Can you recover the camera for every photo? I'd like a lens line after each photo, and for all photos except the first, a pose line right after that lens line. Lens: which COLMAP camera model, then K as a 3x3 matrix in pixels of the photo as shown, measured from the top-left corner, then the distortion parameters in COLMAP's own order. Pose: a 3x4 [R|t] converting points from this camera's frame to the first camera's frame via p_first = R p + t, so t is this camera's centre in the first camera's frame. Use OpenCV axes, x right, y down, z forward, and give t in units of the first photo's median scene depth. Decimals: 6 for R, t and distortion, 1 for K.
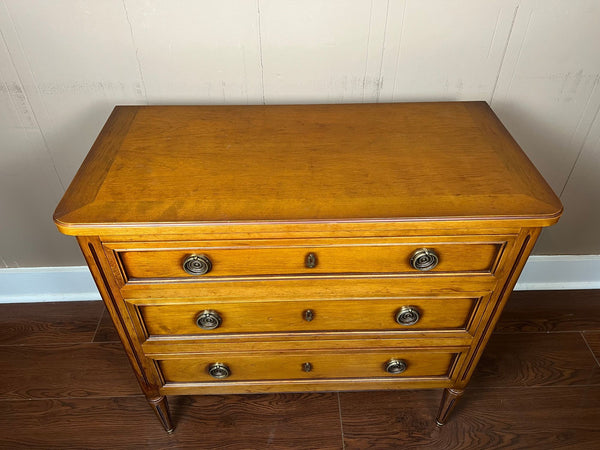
lens RADIAL K [[450.4, 0, 298.3], [0, 450.4, 223.7], [0, 0, 1]] dist [0.062074, -0.072783]
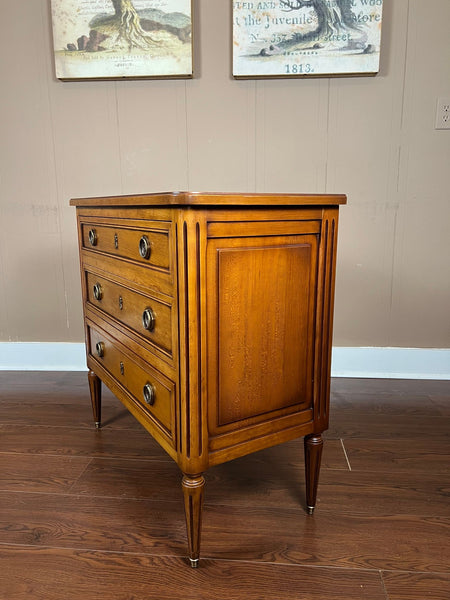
lens RADIAL K [[450.4, 0, 226.1], [0, 450.4, 304.3], [0, 0, 1]] dist [0.062074, -0.072783]
pose [[0.993300, 0.018558, -0.114067, 0.320279], [-0.071801, 0.872510, -0.483291, 1.006427], [0.090556, 0.488243, 0.867997, -0.382505]]
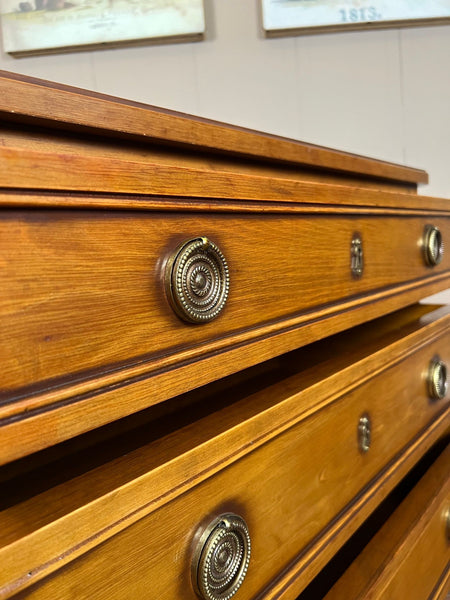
lens RADIAL K [[450.4, 0, 227.4], [0, 450.4, 308.9], [0, 0, 1]] dist [0.062074, -0.072783]
pose [[0.995413, -0.068030, -0.067261, 0.045556], [0.019839, 0.834579, -0.550531, 0.644907], [0.093587, 0.546672, 0.832101, 0.135058]]
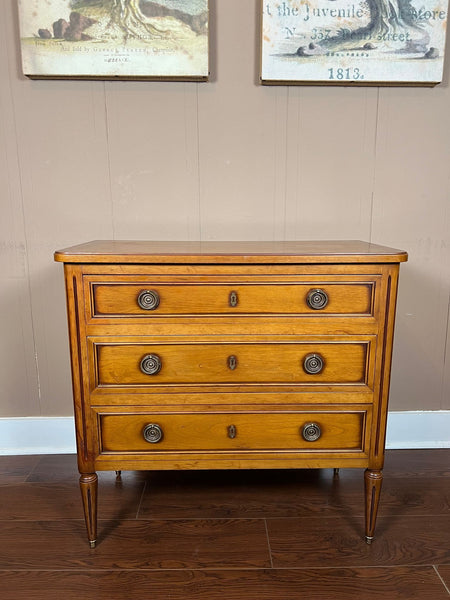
lens RADIAL K [[450.4, 0, 227.4], [0, 450.4, 304.2], [0, 0, 1]] dist [0.062074, -0.072783]
pose [[0.999992, 0.000251, -0.003955, 0.013424], [-0.002154, 0.872121, -0.489285, 0.615486], [0.003327, 0.489290, 0.872115, -0.131377]]
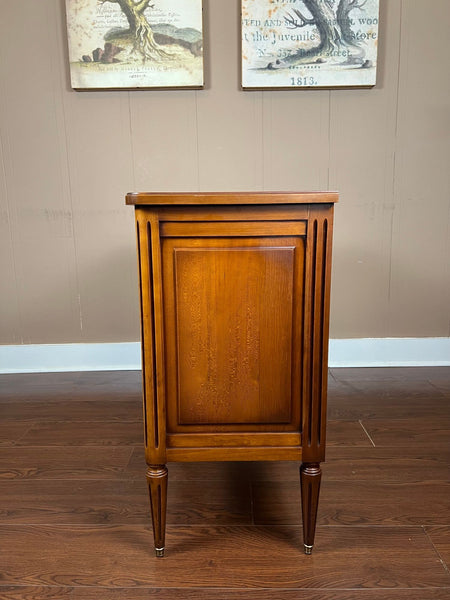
lens RADIAL K [[450.4, 0, 223.5], [0, 450.4, 301.8], [0, 0, 1]] dist [0.062074, -0.072783]
pose [[0.999003, -0.008883, -0.043758, 0.113916], [-0.014189, 0.866057, -0.499745, 1.098789], [0.042336, 0.499867, 0.865067, -0.477907]]
